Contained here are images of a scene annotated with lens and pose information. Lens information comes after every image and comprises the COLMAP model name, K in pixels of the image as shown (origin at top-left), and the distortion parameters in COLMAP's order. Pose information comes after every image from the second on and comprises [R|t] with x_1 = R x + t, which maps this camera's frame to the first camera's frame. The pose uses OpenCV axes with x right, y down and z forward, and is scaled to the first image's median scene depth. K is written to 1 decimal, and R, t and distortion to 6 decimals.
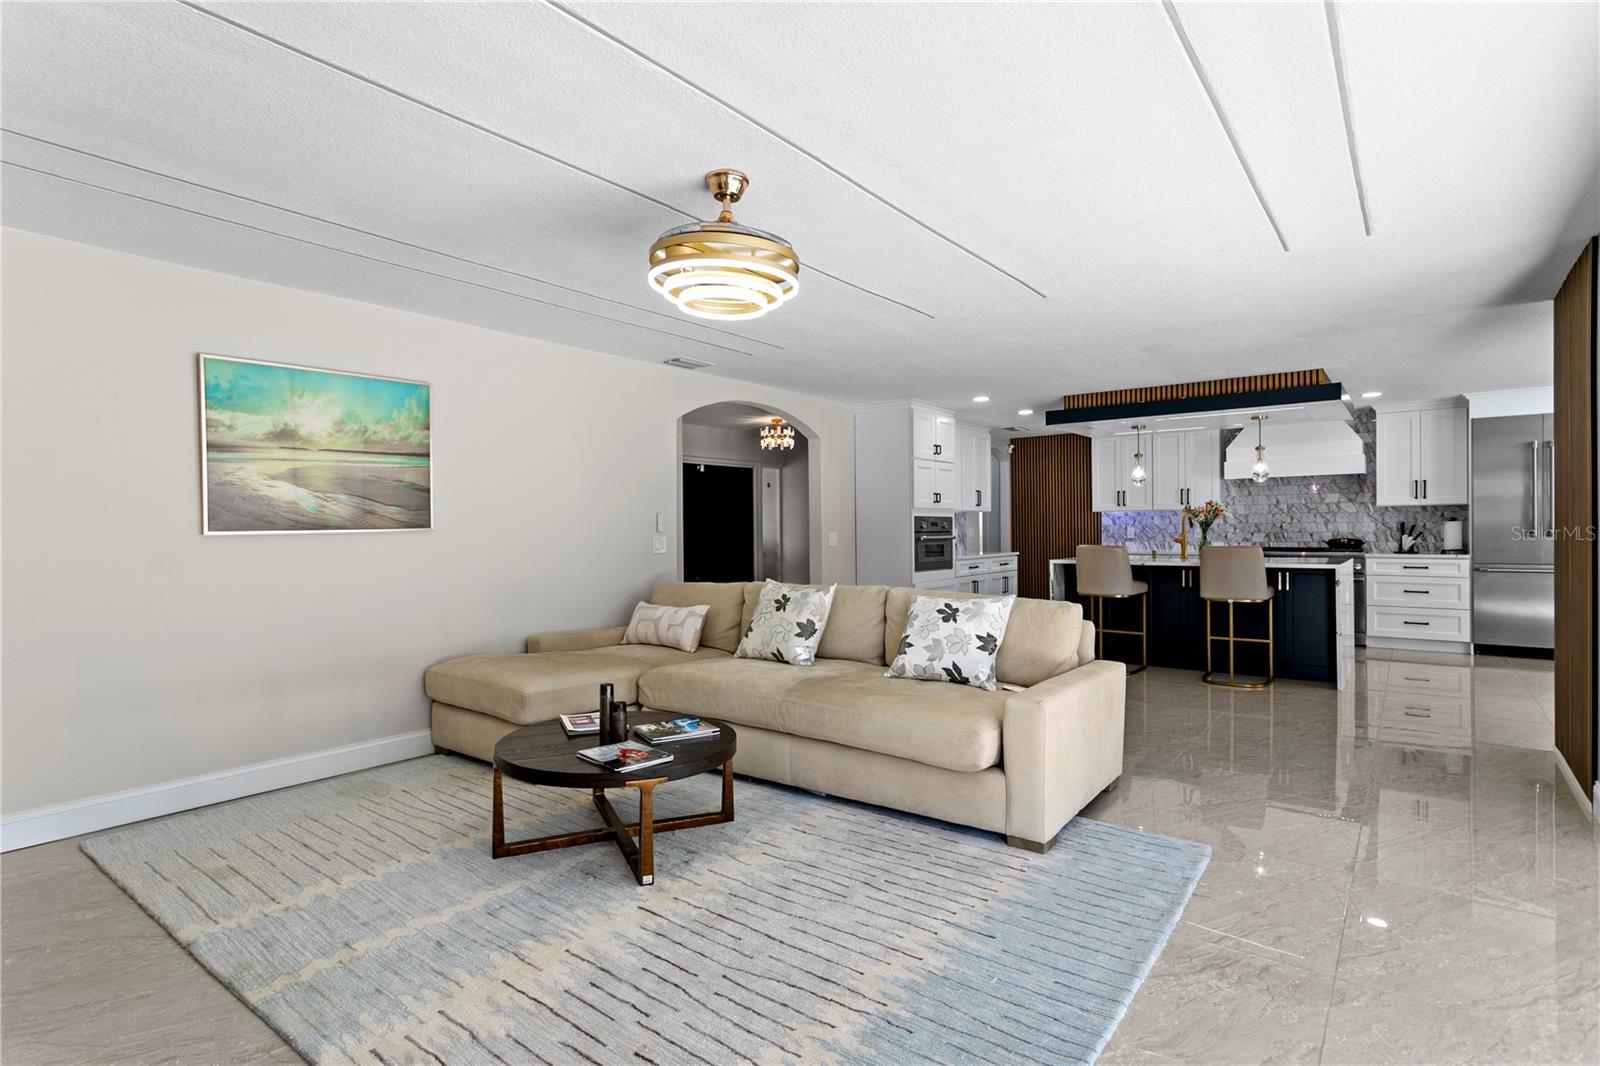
lens RADIAL K [[789.8, 0, 789.4], [0, 789.8, 534.5], [0, 0, 1]] dist [-0.008792, 0.000914]
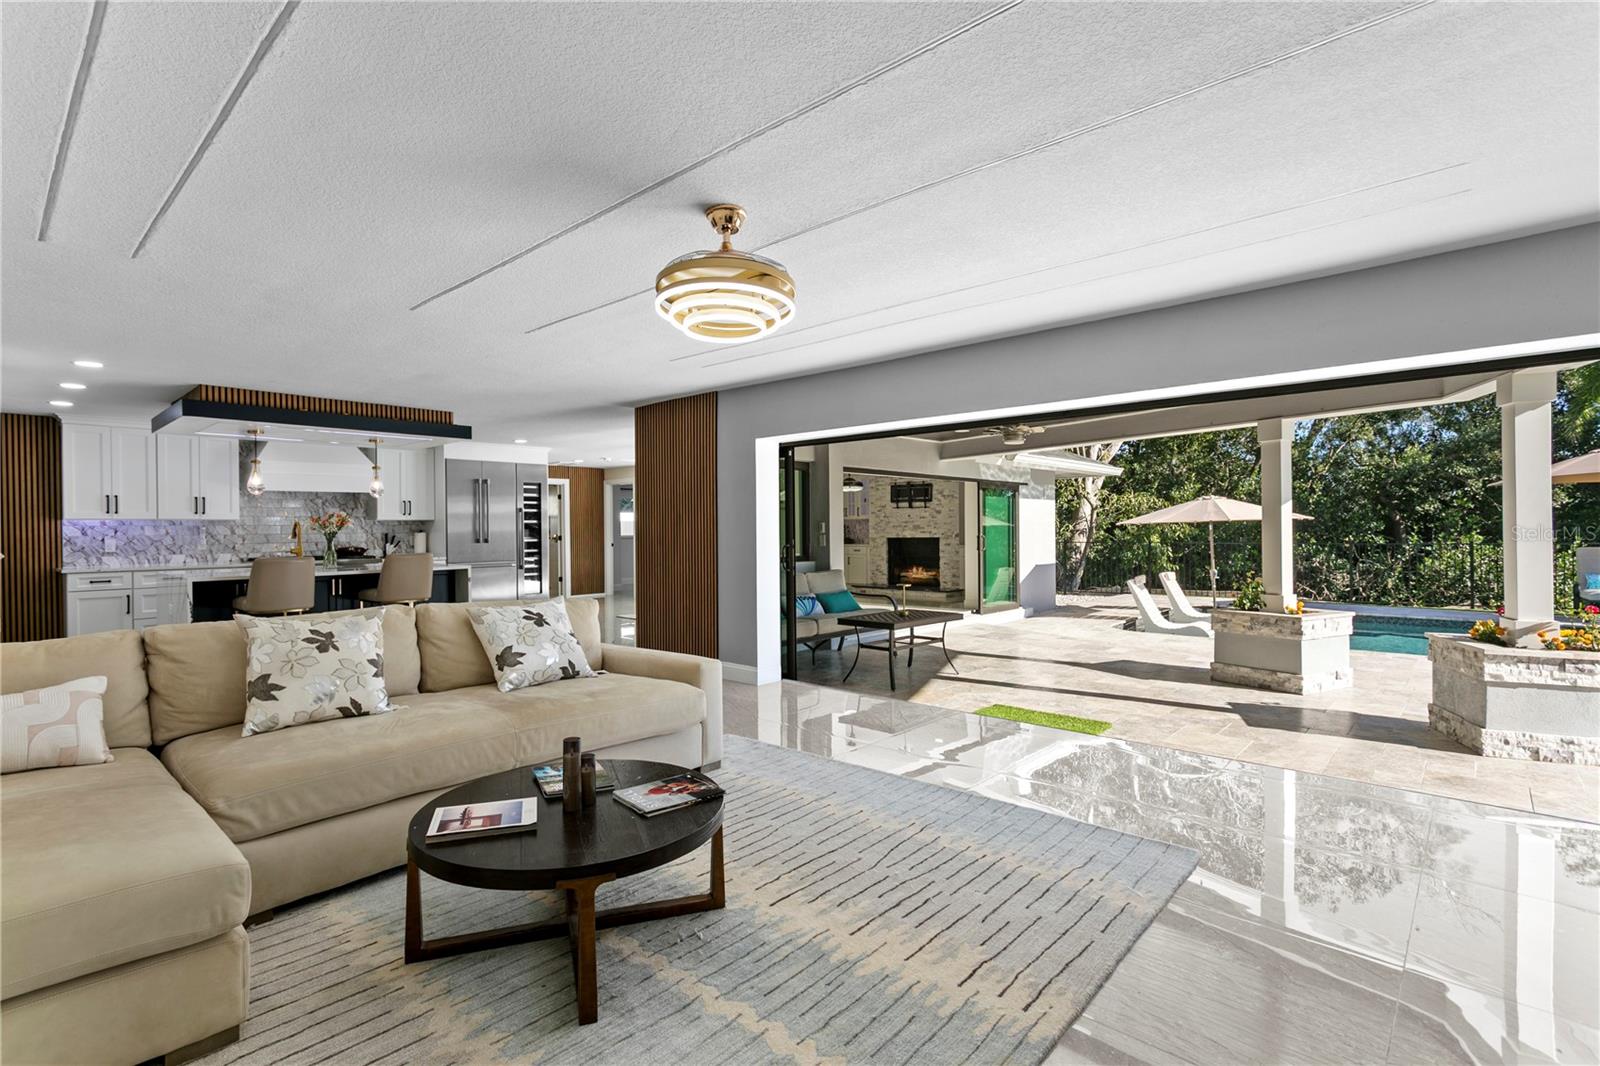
lens RADIAL K [[754.7, 0, 781.6], [0, 754.7, 532.3], [0, 0, 1]] dist [0.000598, 0.001810]
pose [[0.082431, 0.003779, 0.996590, -0.717809], [0.015258, 0.999871, -0.005053, -0.003767], [-0.996480, 0.015623, 0.082363, 0.552149]]
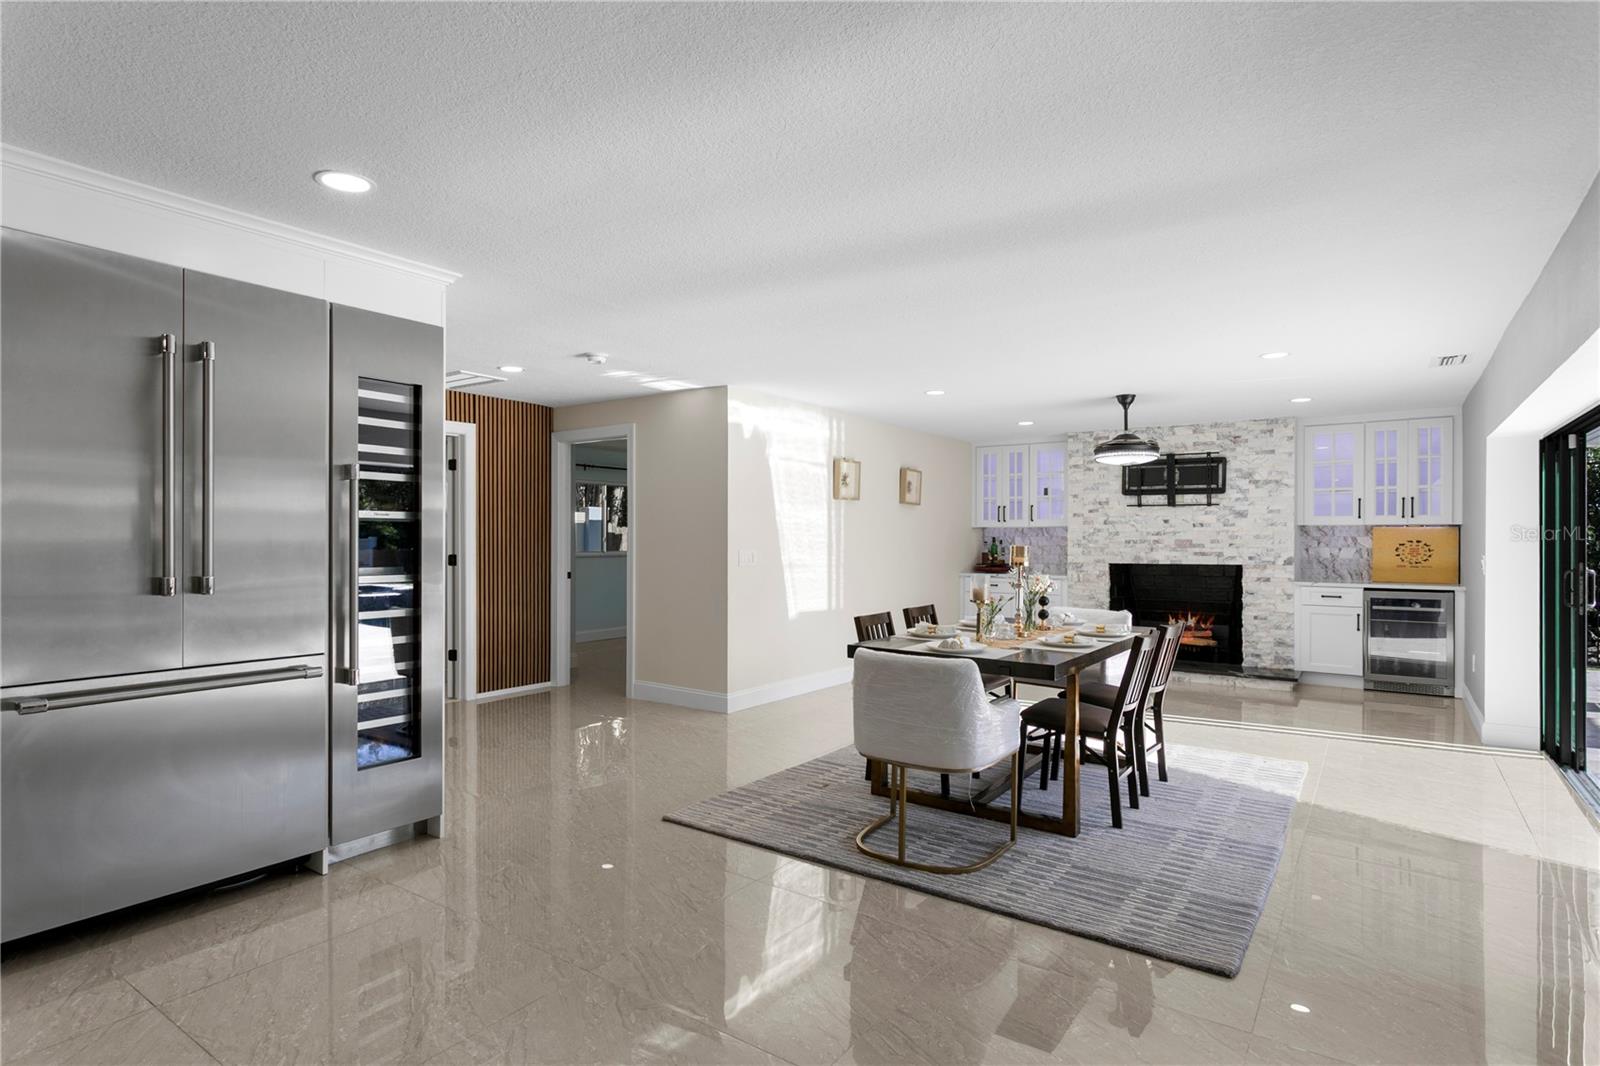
lens RADIAL K [[860.6, 0, 800.2], [0, 860.6, 539.9], [0, 0, 1]] dist [-0.003206, 0.000660]
pose [[-0.053338, 0.009800, 0.998528, 0.920333], [0.004696, 0.999943, -0.009563, -0.031377], [-0.998565, 0.004179, -0.053381, 1.256634]]
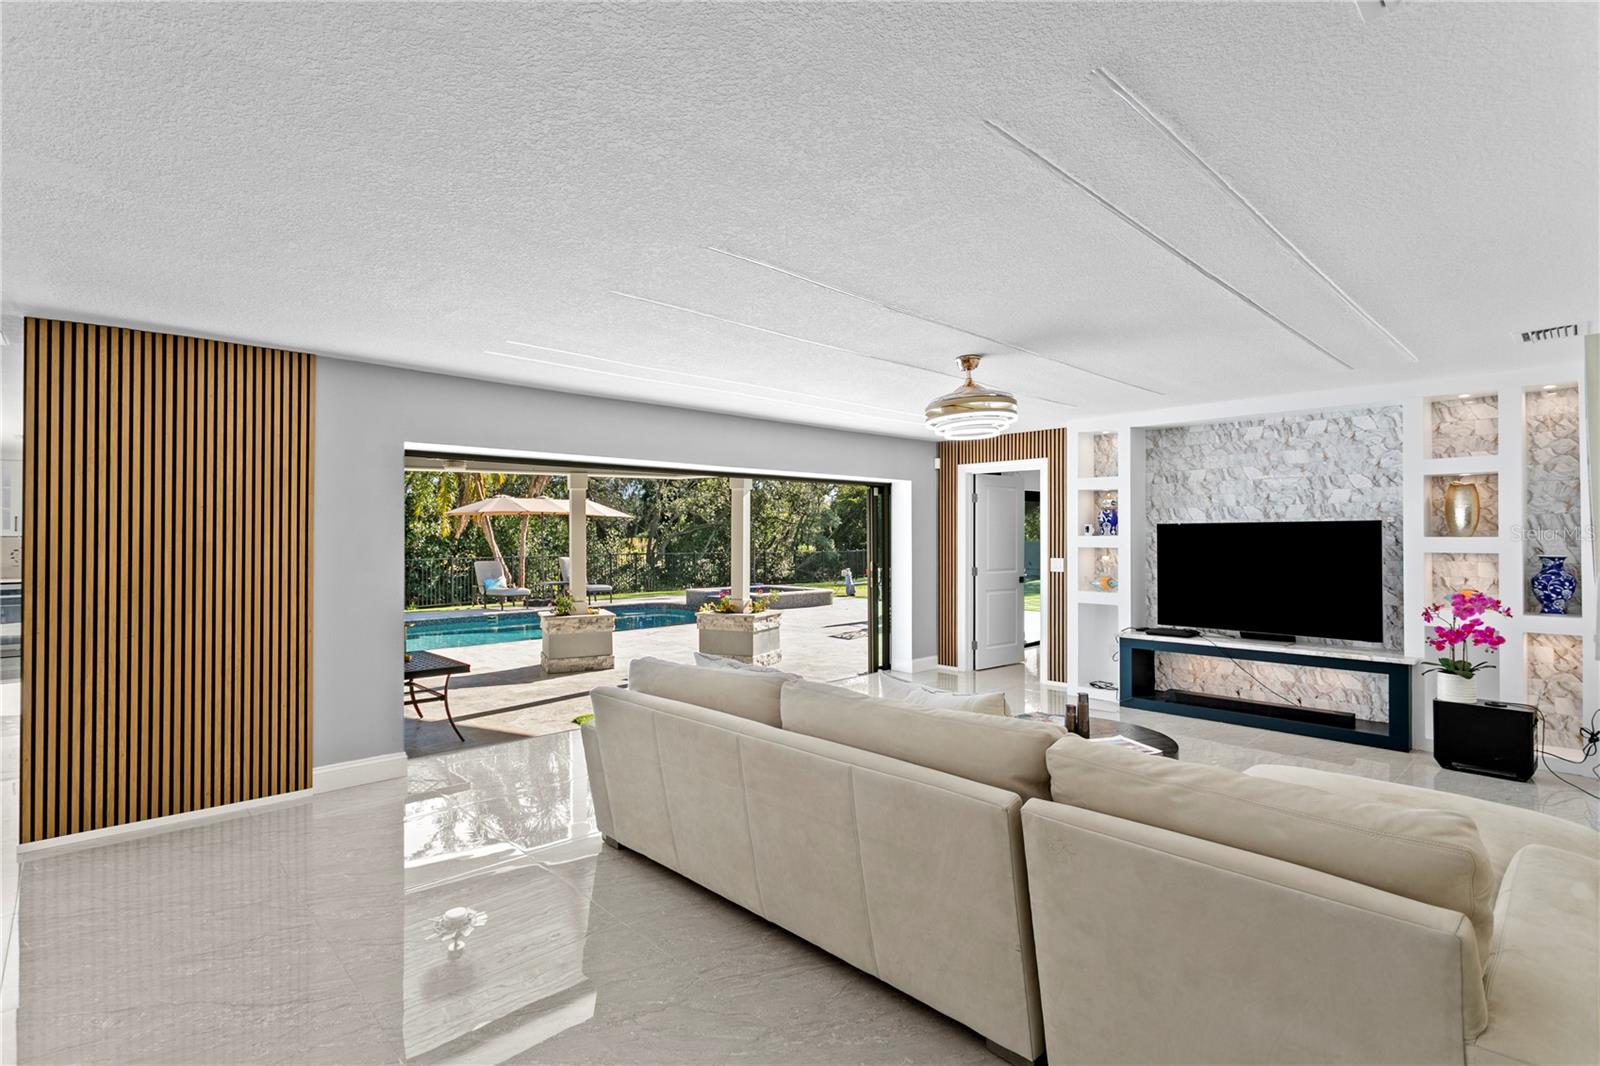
lens RADIAL K [[754.7, 0, 781.6], [0, 754.7, 532.3], [0, 0, 1]] dist [0.000598, 0.001810]
pose [[-0.988285, 0.011734, 0.152170, 0.048997], [0.011889, 0.999929, 0.000114, -0.058137], [-0.152158, 0.001922, -0.988354, 1.715199]]
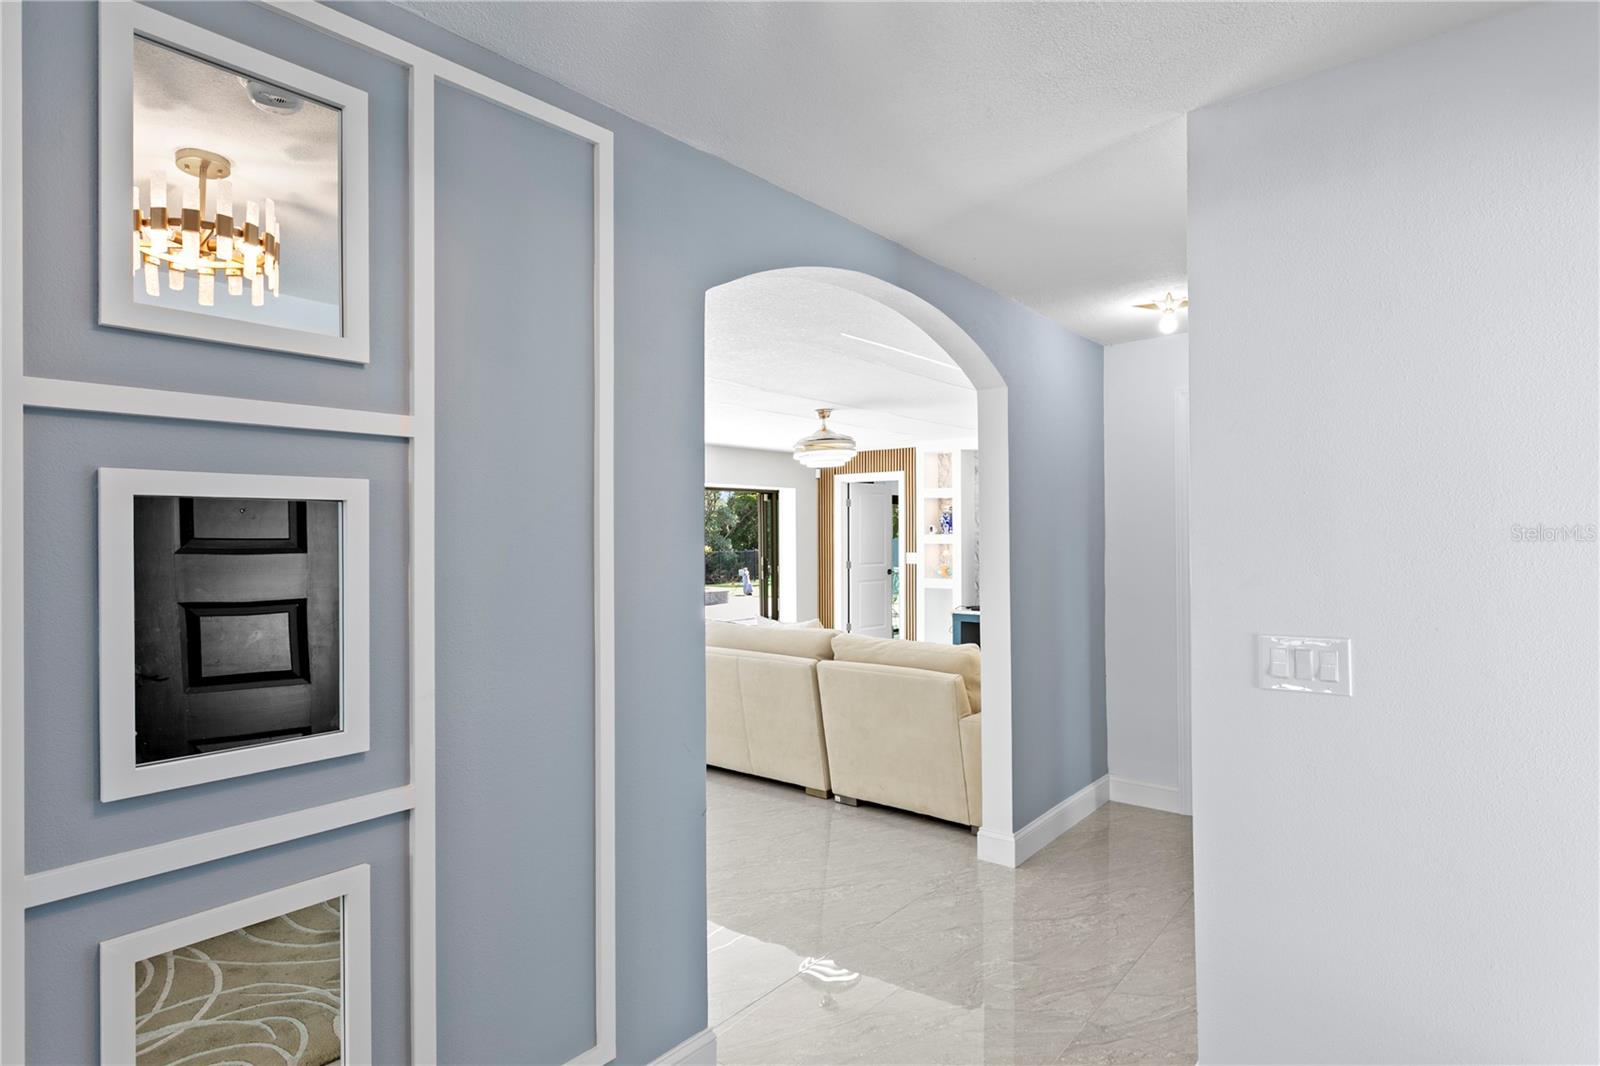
lens RADIAL K [[856.2, 0, 794.2], [0, 856.2, 531.7], [0, 0, 1]] dist [0.000969, 0.000104]
pose [[-0.999801, 0.016802, 0.010725, -0.007046], [0.016834, 0.999854, 0.002879, -0.063111], [-0.010675, 0.003059, -0.999938, 2.326278]]
